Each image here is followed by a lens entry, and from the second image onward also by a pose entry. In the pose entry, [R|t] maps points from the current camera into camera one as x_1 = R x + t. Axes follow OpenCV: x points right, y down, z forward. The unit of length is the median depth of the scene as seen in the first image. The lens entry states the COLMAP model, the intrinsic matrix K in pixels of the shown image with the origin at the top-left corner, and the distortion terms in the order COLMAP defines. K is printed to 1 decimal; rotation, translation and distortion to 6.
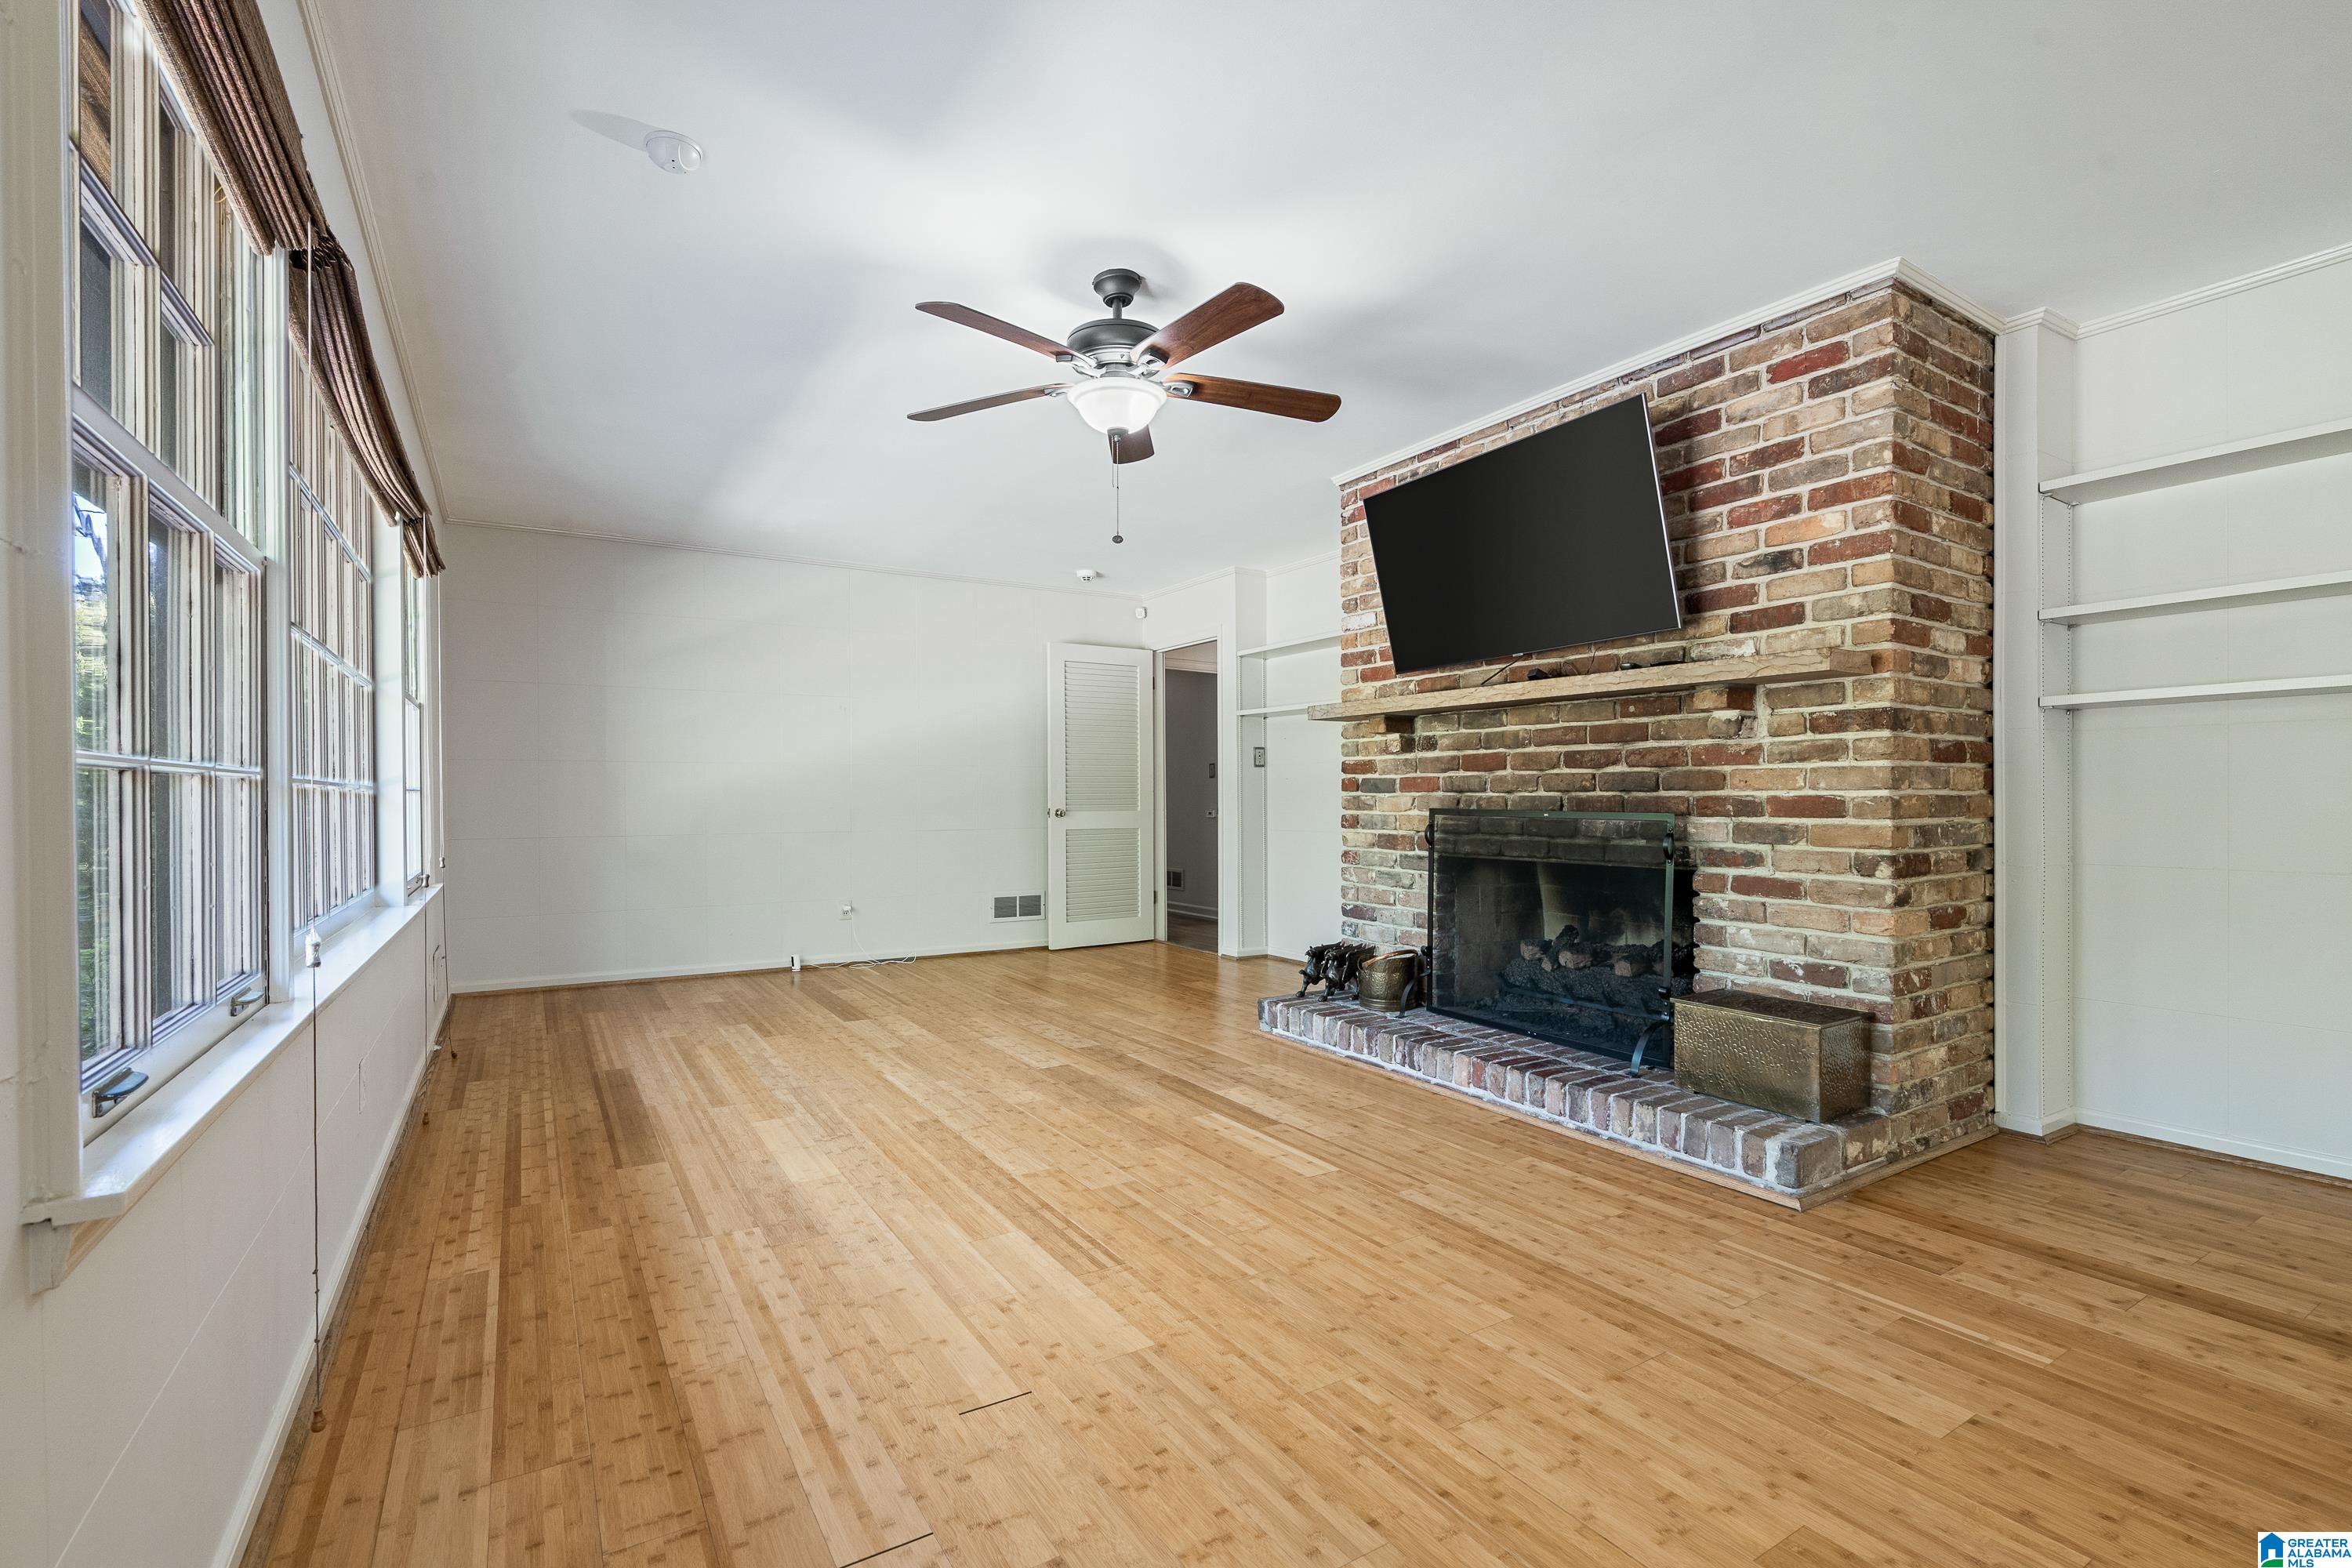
lens RADIAL K [[1081.9, 0, 1198.3], [0, 1081.9, 800.2], [0, 0, 1]] dist [-0.012591, 0.003153]
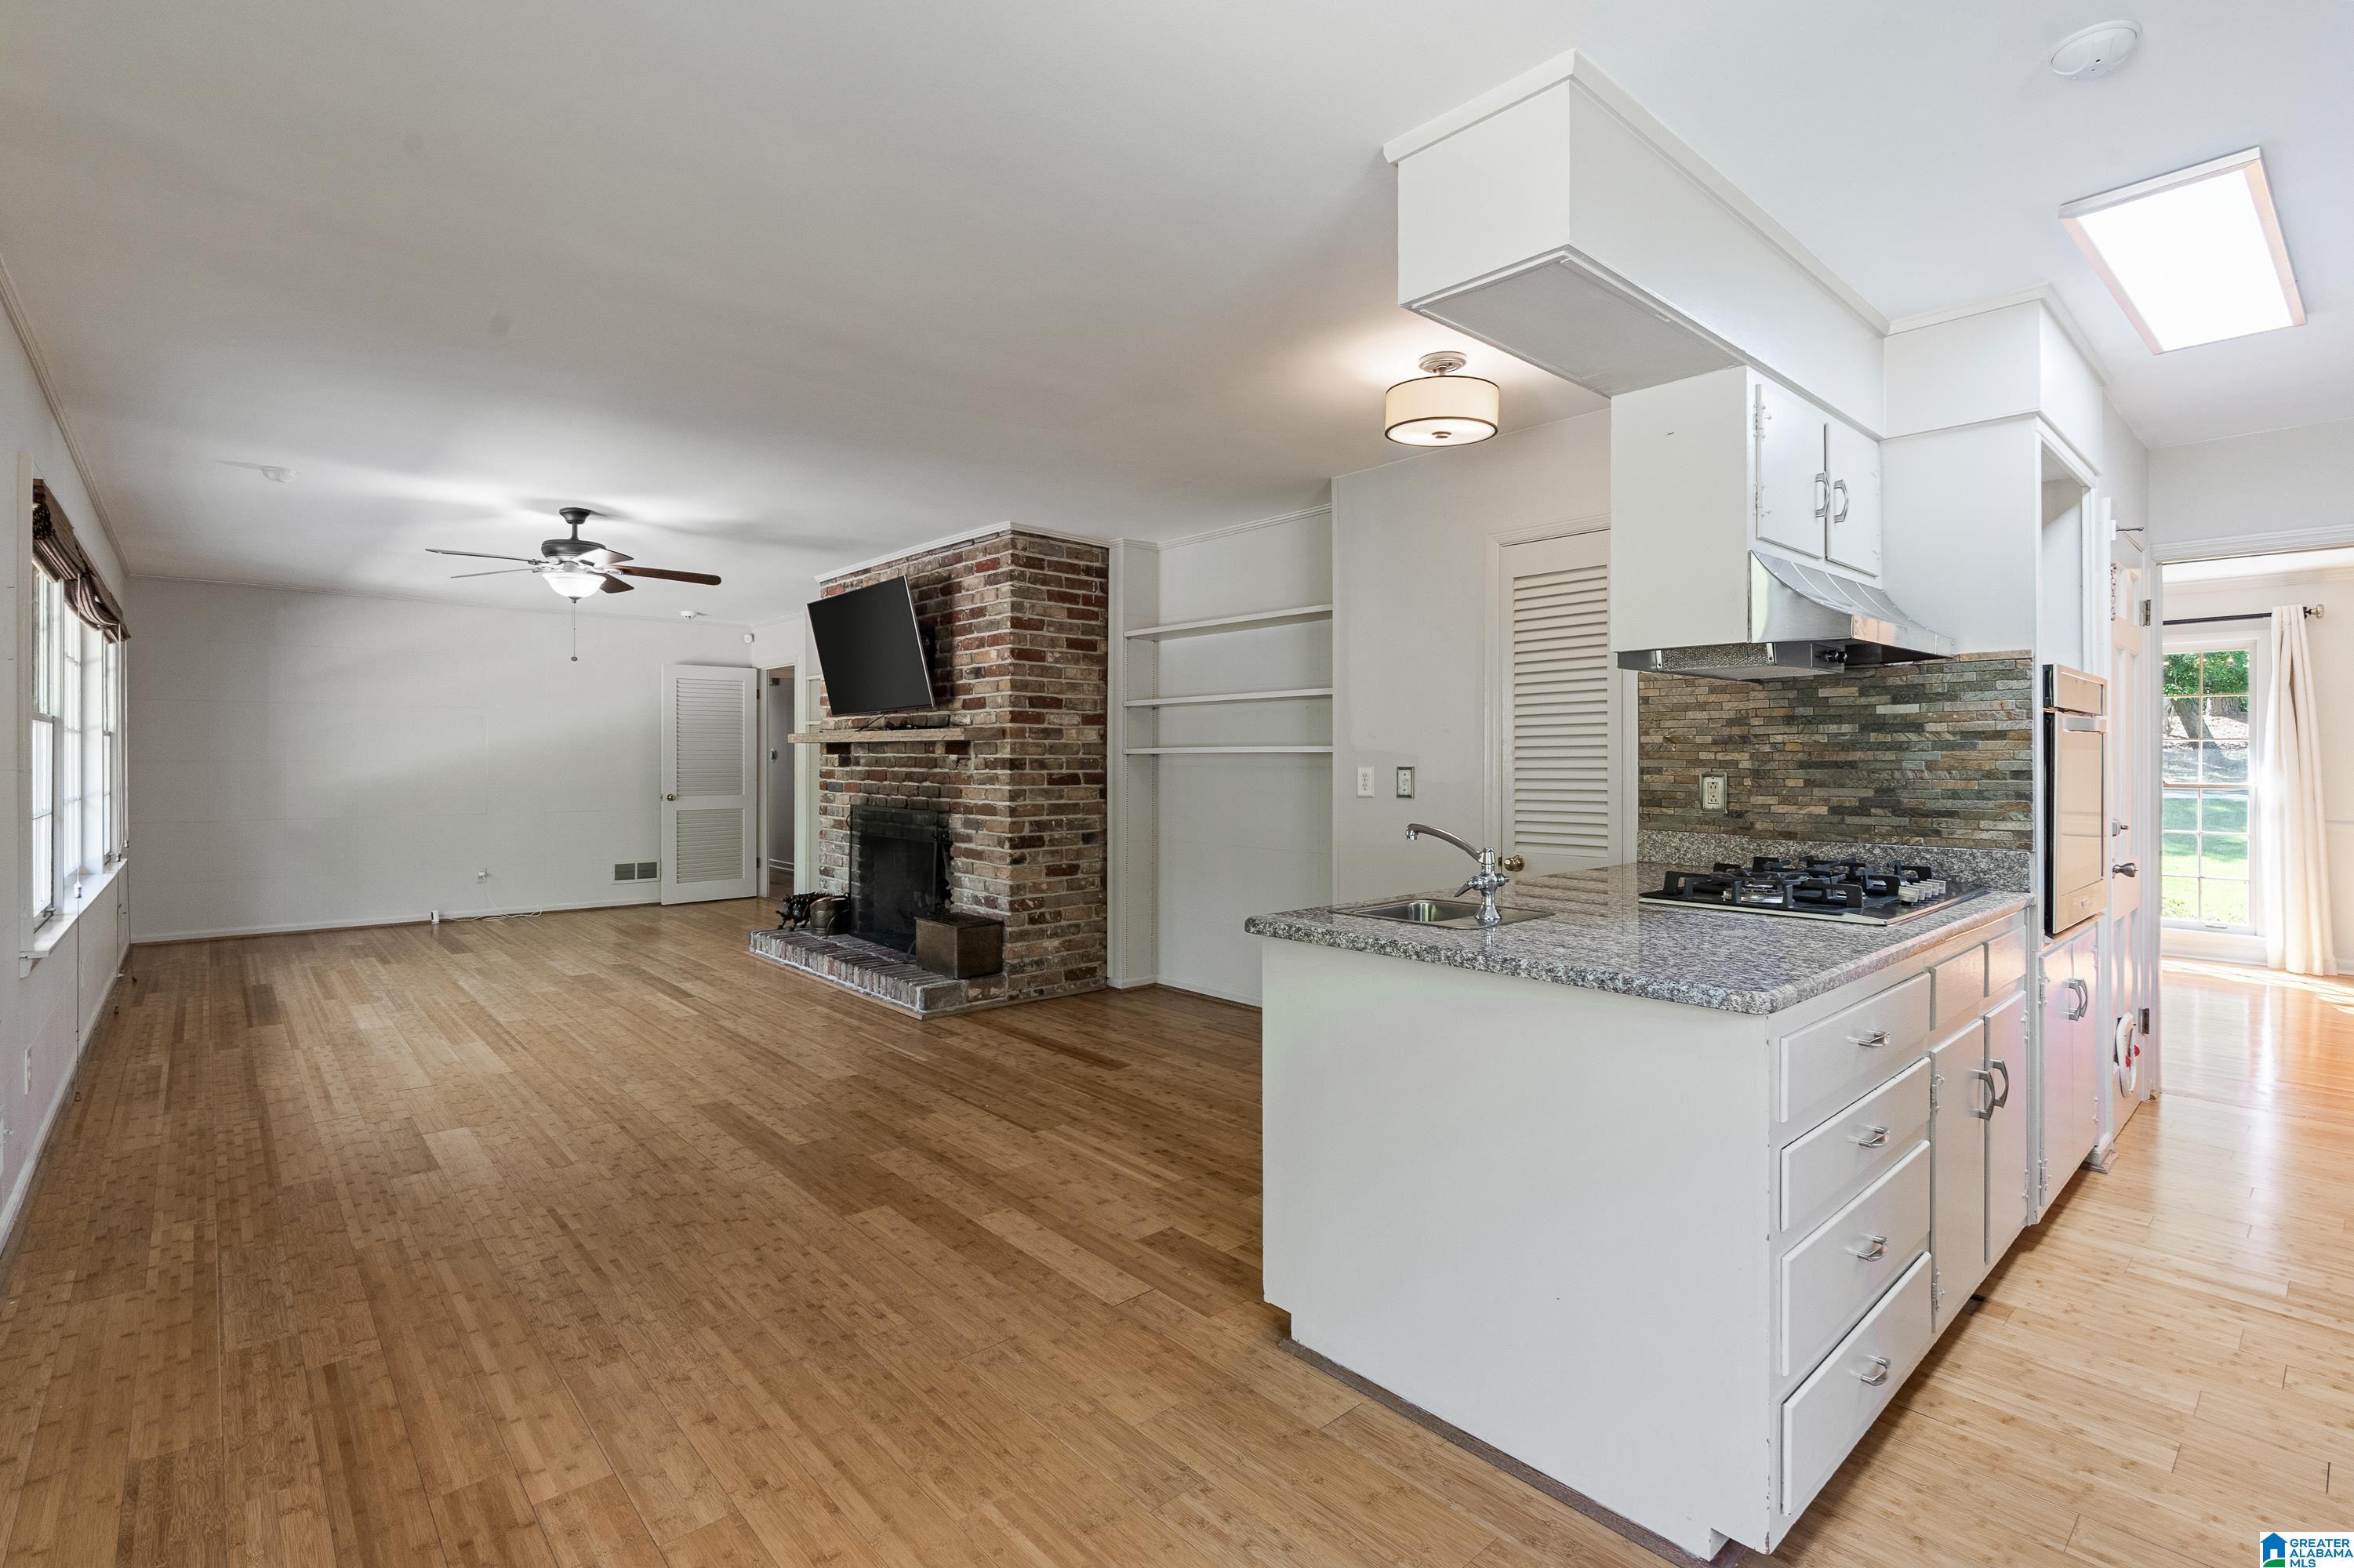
lens RADIAL K [[1082.7, 0, 1162.4], [0, 1082.7, 758.4], [0, 0, 1]] dist [-0.012591, 0.003153]
pose [[0.986017, 0.005083, 0.166567, 0.535701], [-0.004123, 0.999973, -0.006108, -0.068067], [-0.166593, 0.005336, 0.986011, -0.818755]]
